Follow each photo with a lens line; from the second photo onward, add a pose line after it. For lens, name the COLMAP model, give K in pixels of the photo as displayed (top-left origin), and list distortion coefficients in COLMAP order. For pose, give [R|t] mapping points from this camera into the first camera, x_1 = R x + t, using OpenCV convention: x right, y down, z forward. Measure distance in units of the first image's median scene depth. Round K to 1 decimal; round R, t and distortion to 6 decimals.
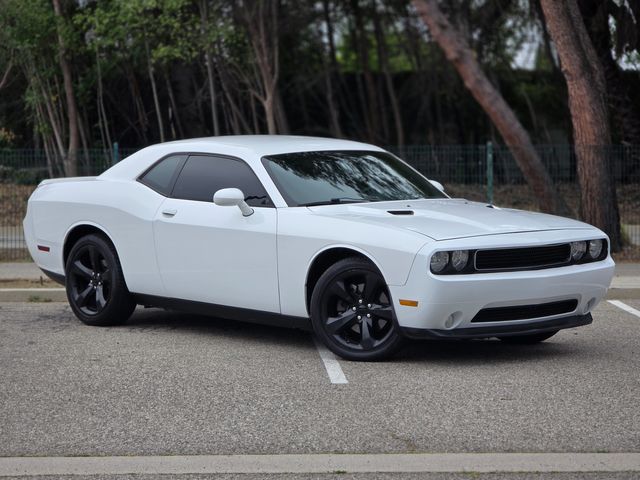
lens RADIAL K [[2094.8, 0, 320.0], [0, 2094.8, 240.0], [0, 0, 1]] dist [0.199992, 0.039191]
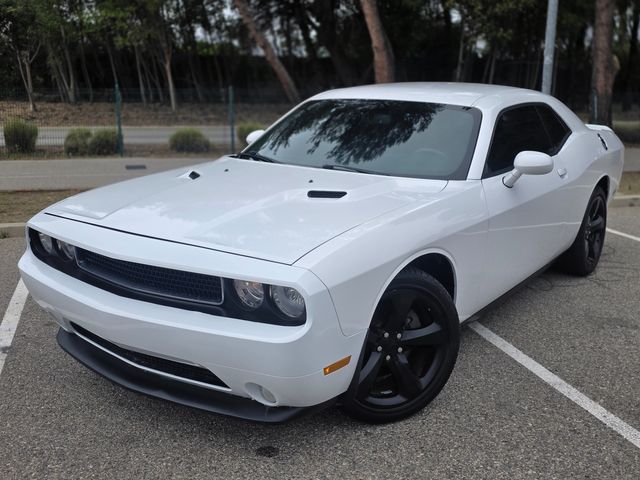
lens RADIAL K [[676.1, 0, 319.1], [0, 676.1, 230.9], [0, 0, 1]] dist [0.044437, -0.035360]
pose [[0.971504, -0.040510, 0.233534, -0.071523], [0.001458, 0.986289, 0.165019, -0.020784], [-0.237017, -0.159976, 0.958243, 0.427675]]
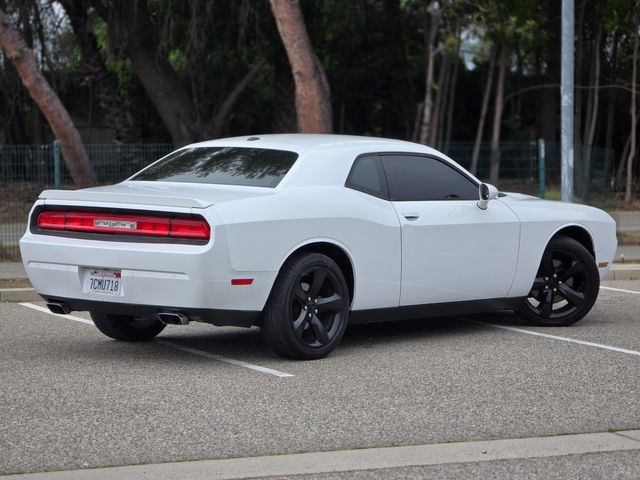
lens RADIAL K [[2094.8, 0, 320.0], [0, 2094.8, 240.0], [0, 0, 1]] dist [0.199992, 0.039191]
pose [[0.923177, -0.018930, 0.383908, -0.276439], [0.018947, 0.999813, 0.003738, -0.000232], [-0.383907, 0.003823, 0.923364, 0.026285]]
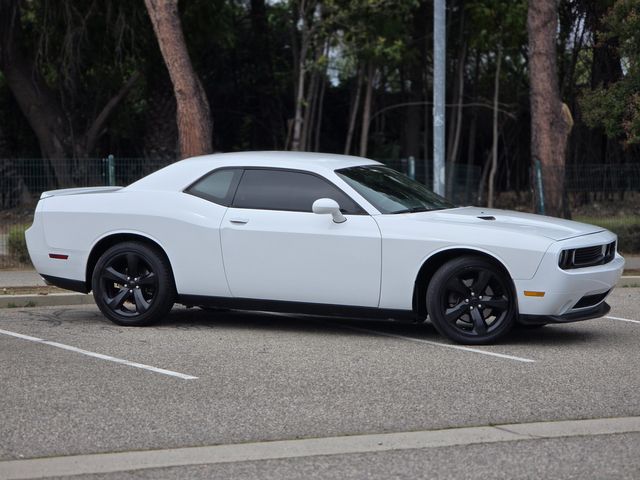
lens RADIAL K [[2094.8, 0, 320.0], [0, 2094.8, 240.0], [0, 0, 1]] dist [0.199992, 0.039191]
pose [[0.895408, -0.013558, 0.445039, -0.302393], [0.015653, 0.999877, -0.001033, -0.000636], [-0.444971, 0.007891, 0.895510, -0.007714]]
